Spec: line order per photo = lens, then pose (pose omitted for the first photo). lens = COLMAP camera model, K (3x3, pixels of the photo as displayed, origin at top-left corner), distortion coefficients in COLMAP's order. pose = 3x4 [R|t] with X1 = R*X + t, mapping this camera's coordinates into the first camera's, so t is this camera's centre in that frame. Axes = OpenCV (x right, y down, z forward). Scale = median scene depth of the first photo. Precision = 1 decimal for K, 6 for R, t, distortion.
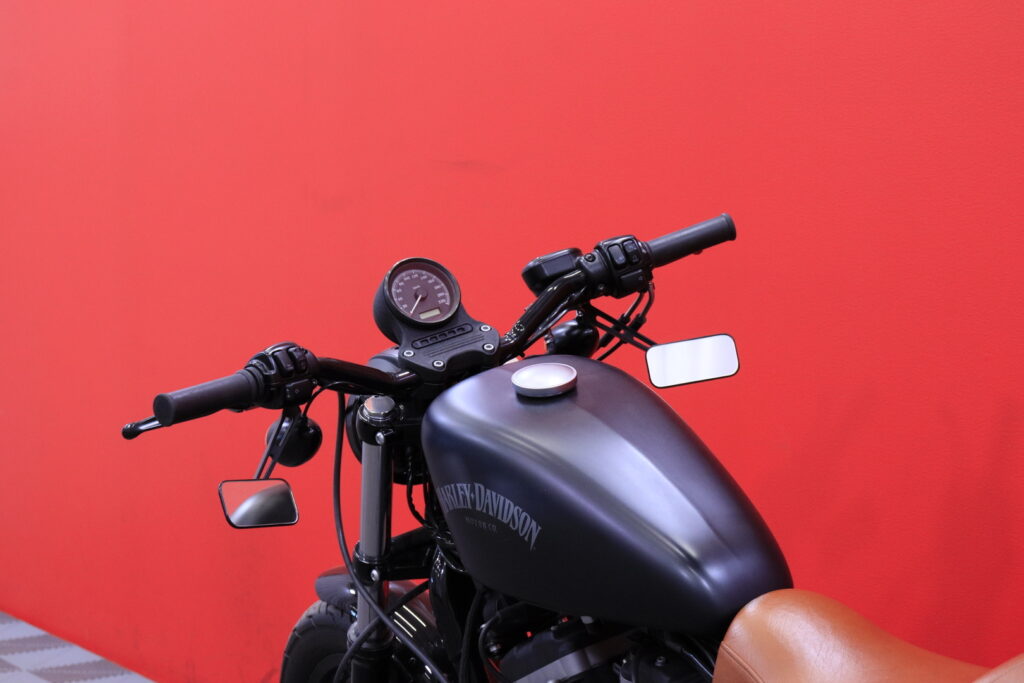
lens RADIAL K [[2481.6, 0, 511.7], [0, 2481.6, 343.9], [0, 0, 1]] dist [0.679564, 0.000000]
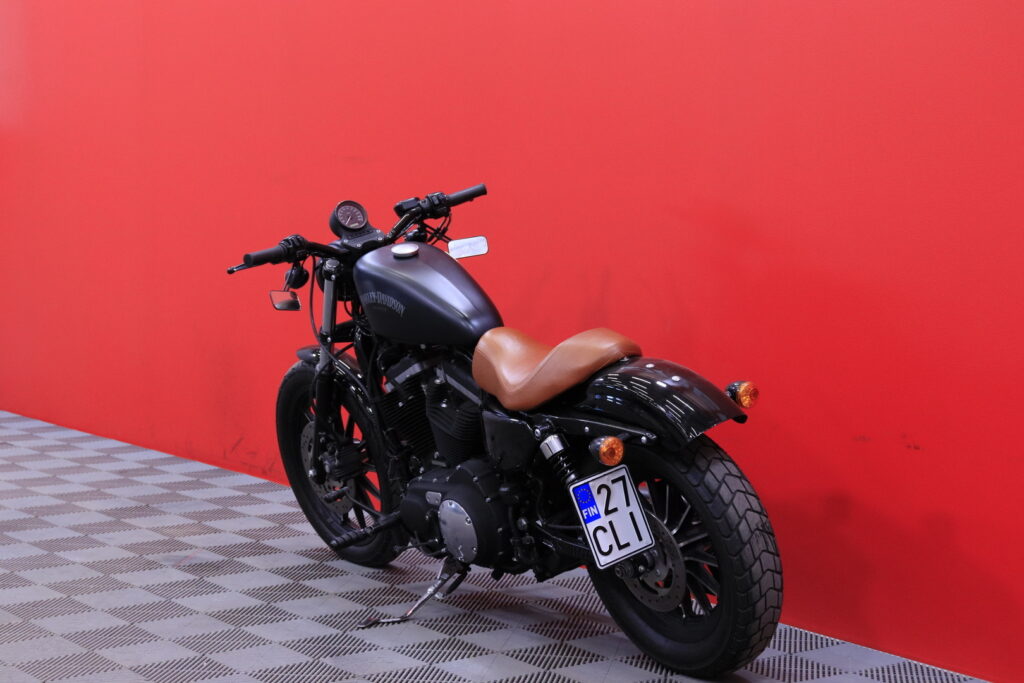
lens RADIAL K [[2007.8, 0, 514.0], [0, 2007.8, 340.7], [0, 0, 1]] dist [0.296767, 0.000000]
pose [[0.996429, -0.000471, 0.084433, -0.043332], [-0.000459, 0.999939, 0.010994, 0.075448], [-0.084433, -0.010994, 0.996369, -0.881777]]
